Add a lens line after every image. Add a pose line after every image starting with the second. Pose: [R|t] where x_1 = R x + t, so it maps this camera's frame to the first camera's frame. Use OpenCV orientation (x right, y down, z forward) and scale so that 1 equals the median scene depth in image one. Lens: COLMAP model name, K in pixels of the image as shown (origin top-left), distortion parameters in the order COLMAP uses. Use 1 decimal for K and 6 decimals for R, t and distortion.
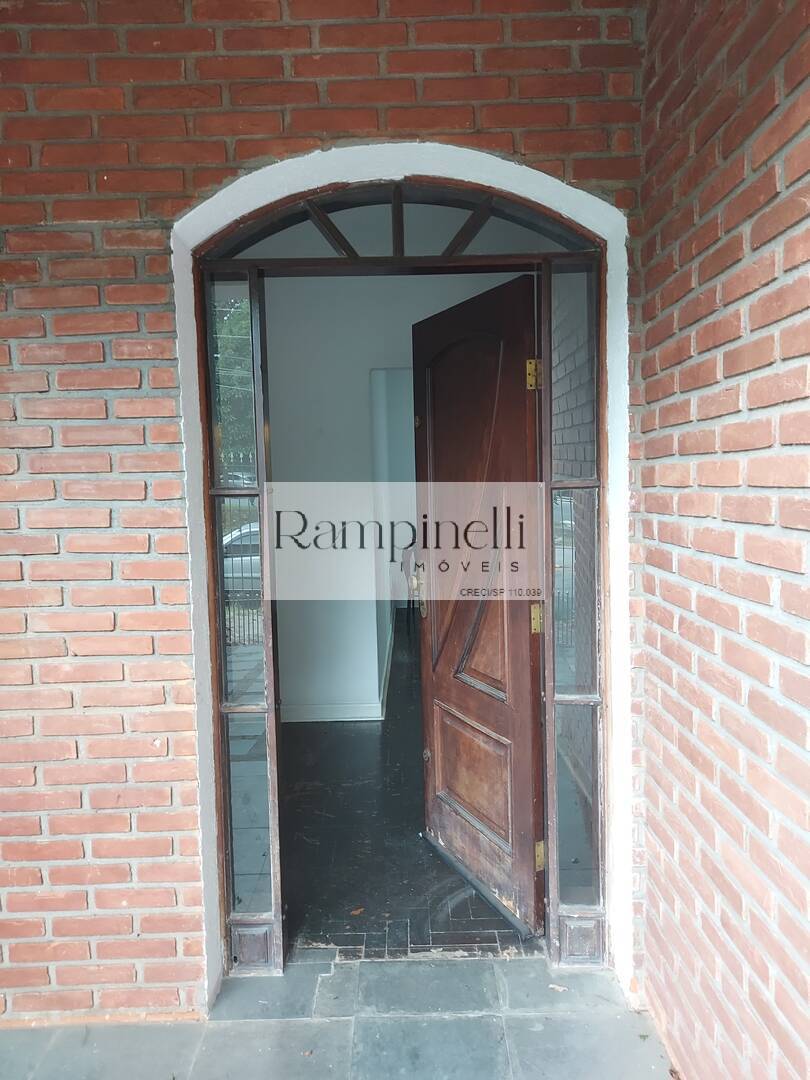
lens RADIAL K [[796.2, 0, 405.6], [0, 796.2, 540.6], [0, 0, 1]] dist [0.042062, -0.002054]
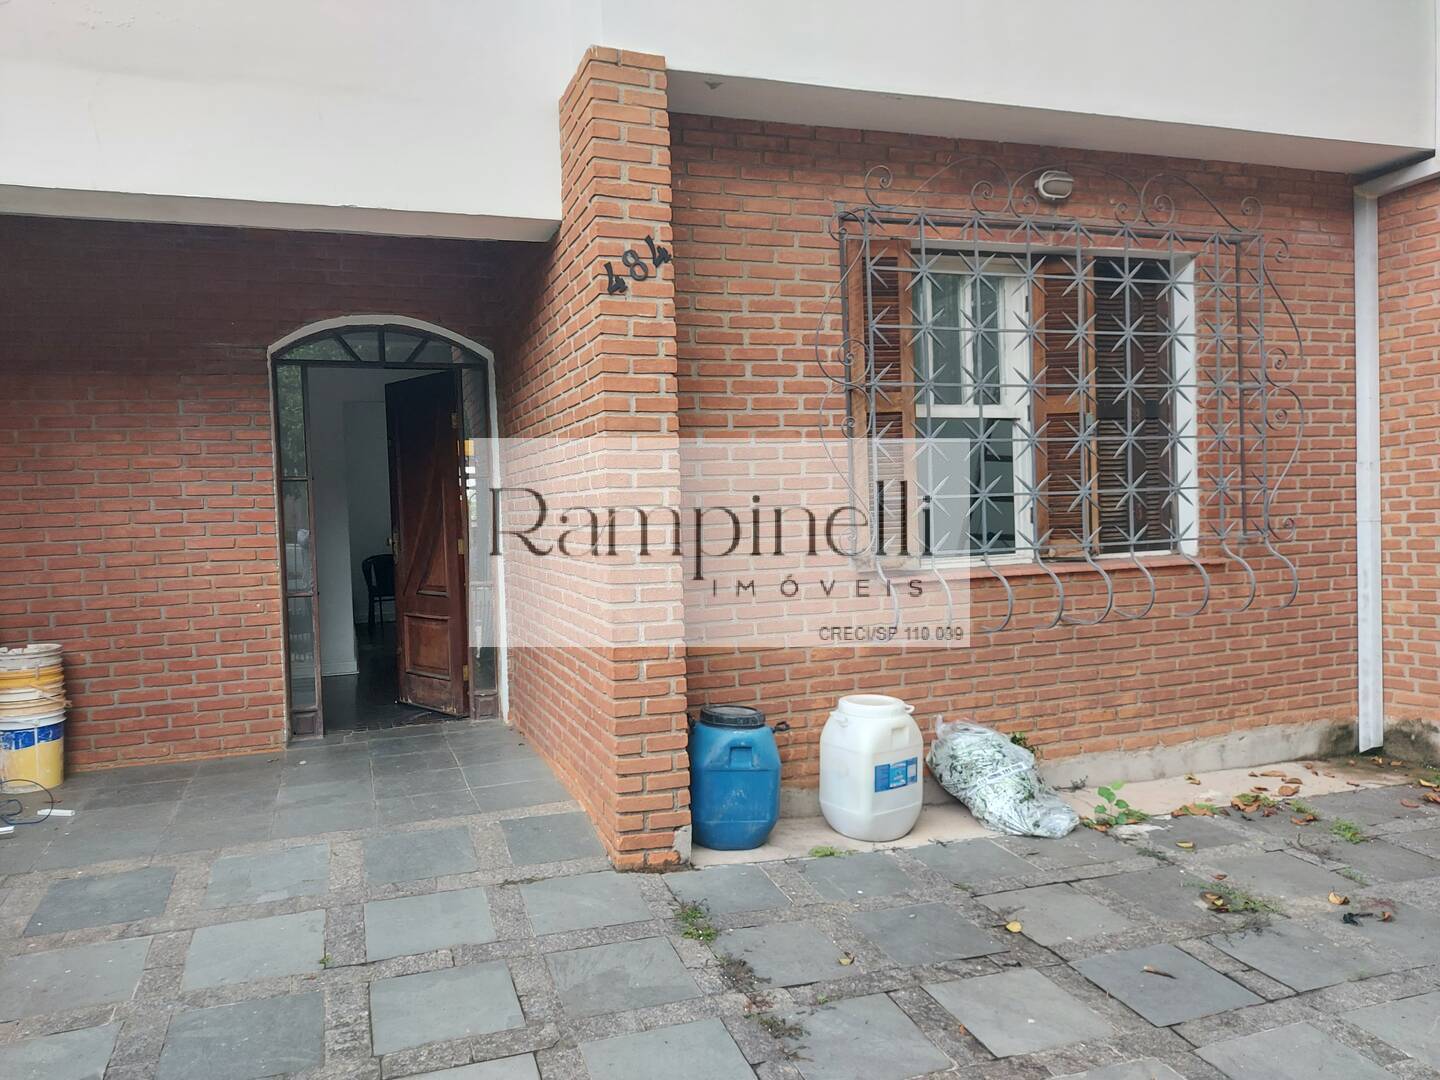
lens RADIAL K [[1061.6, 0, 717.0], [0, 1061.6, 538.5], [0, 0, 1]] dist [0.042062, -0.002054]
pose [[0.941678, -0.017032, 0.336083, -0.128923], [0.037554, 0.997799, -0.054657, 0.269287], [-0.334412, 0.064091, 0.940245, -1.801326]]
